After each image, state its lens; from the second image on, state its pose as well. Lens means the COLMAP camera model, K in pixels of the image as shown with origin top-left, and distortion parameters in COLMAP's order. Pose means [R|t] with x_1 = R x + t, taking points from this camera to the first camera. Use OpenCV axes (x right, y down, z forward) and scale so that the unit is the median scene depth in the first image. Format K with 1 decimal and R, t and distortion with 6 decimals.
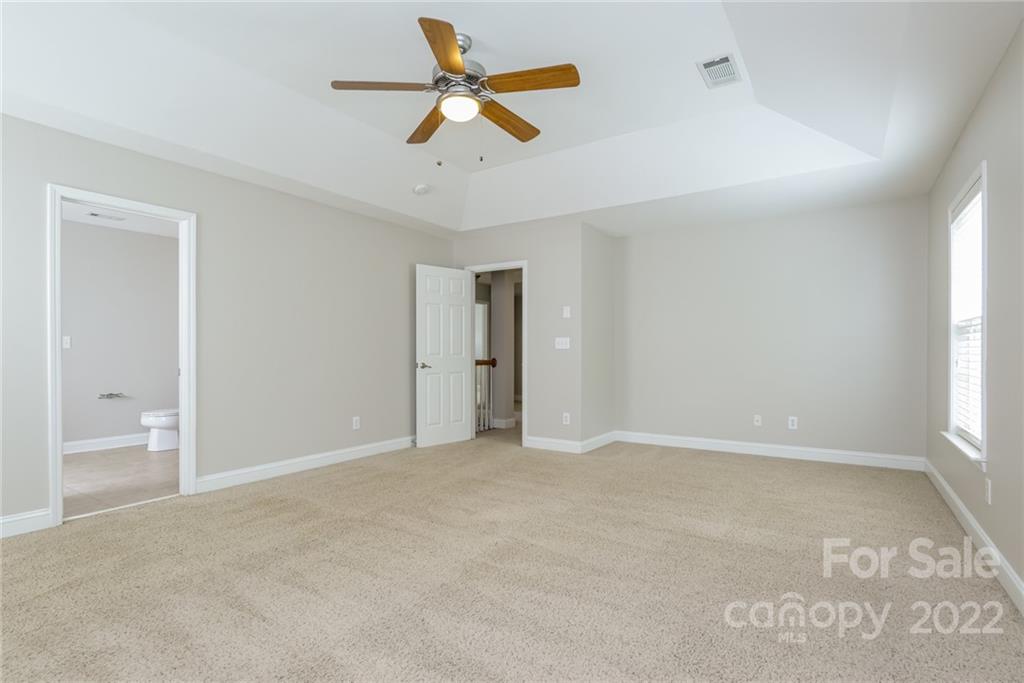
lens RADIAL K [[514.2, 0, 506.5], [0, 514.2, 350.7], [0, 0, 1]] dist [-0.000587, -0.000099]
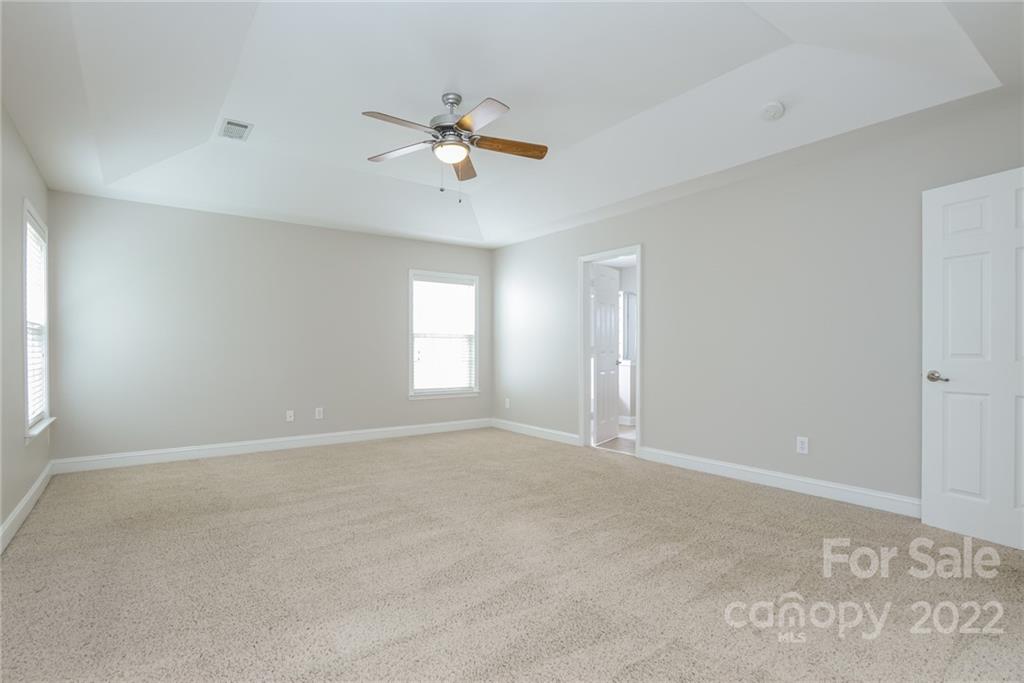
lens RADIAL K [[514.2, 0, 506.5], [0, 514.2, 350.7], [0, 0, 1]] dist [-0.000587, -0.000099]
pose [[-0.343159, 0.000344, -0.939277, 0.601158], [-0.001676, 0.999998, 0.000979, 0.002640], [0.939276, 0.001911, -0.343158, 0.911571]]
